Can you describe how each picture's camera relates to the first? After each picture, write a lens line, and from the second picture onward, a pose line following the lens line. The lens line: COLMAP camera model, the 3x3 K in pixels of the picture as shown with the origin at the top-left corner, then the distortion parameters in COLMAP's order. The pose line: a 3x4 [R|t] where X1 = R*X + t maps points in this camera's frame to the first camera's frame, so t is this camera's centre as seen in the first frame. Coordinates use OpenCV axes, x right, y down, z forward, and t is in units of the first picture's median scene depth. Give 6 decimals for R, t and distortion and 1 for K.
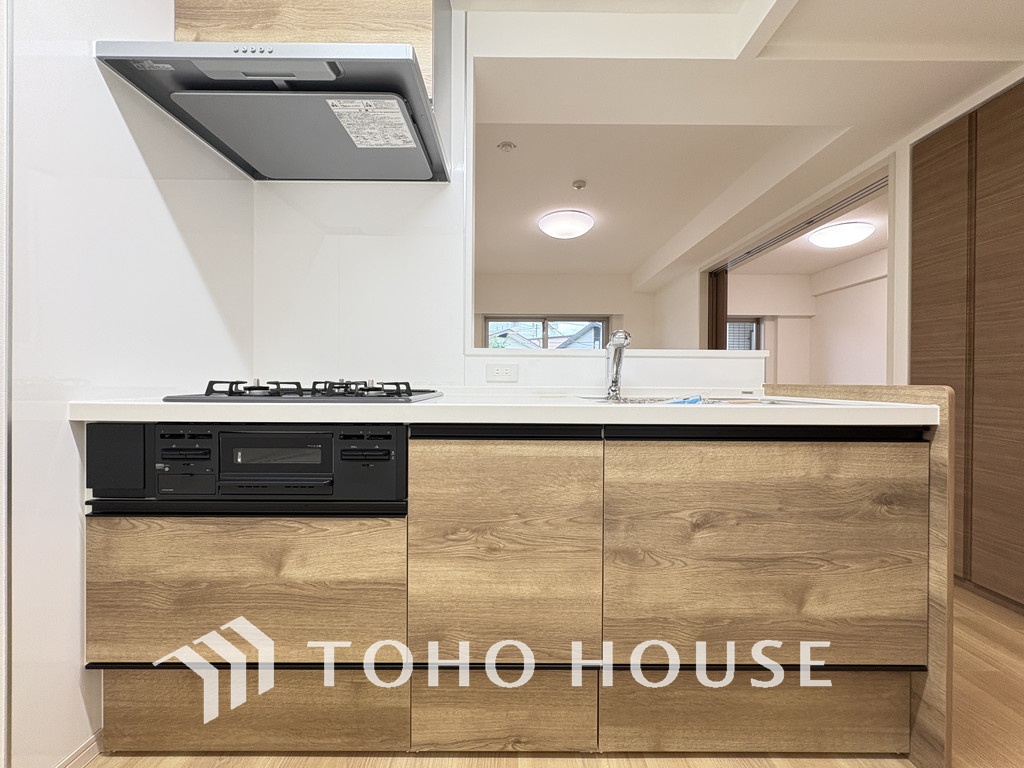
lens RADIAL K [[410.1, 0, 514.9], [0, 410.1, 384.9], [0, 0, 1]] dist [-0.000347, -0.000554]
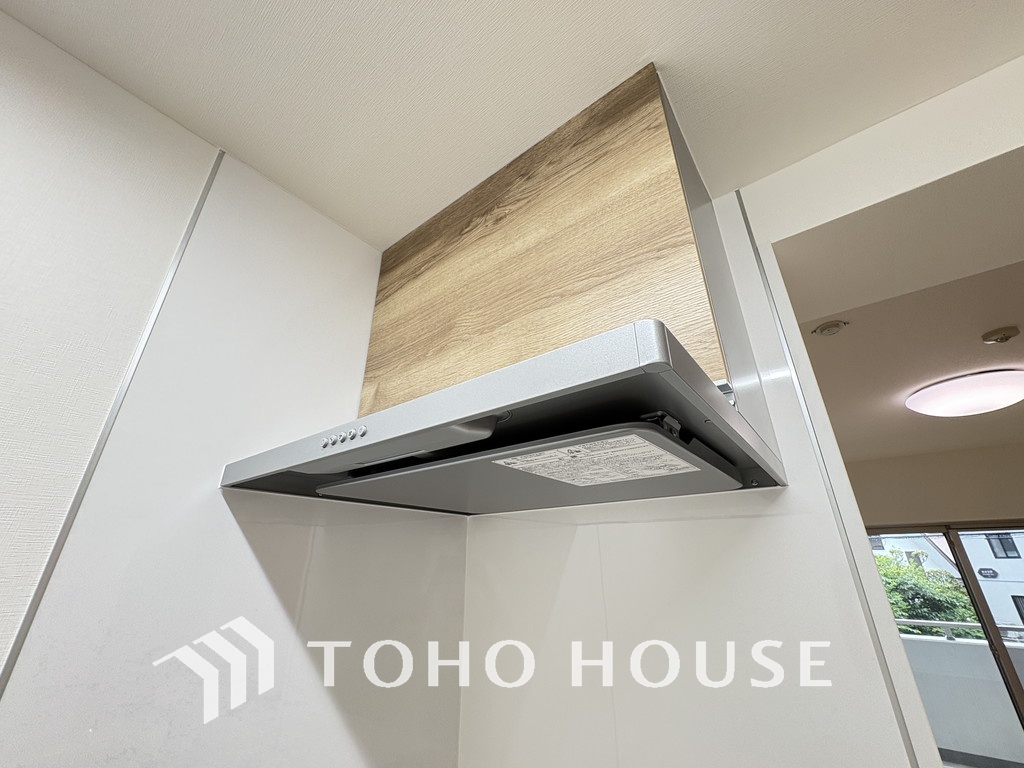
lens RADIAL K [[410.1, 0, 508.5], [0, 410.1, 386.2], [0, 0, 1]] dist [-0.000347, -0.000554]
pose [[0.779217, -0.253446, -0.573225, -0.144627], [0.000207, 0.914696, -0.404142, -0.542624], [0.626755, 0.314795, 0.712799, 0.604884]]
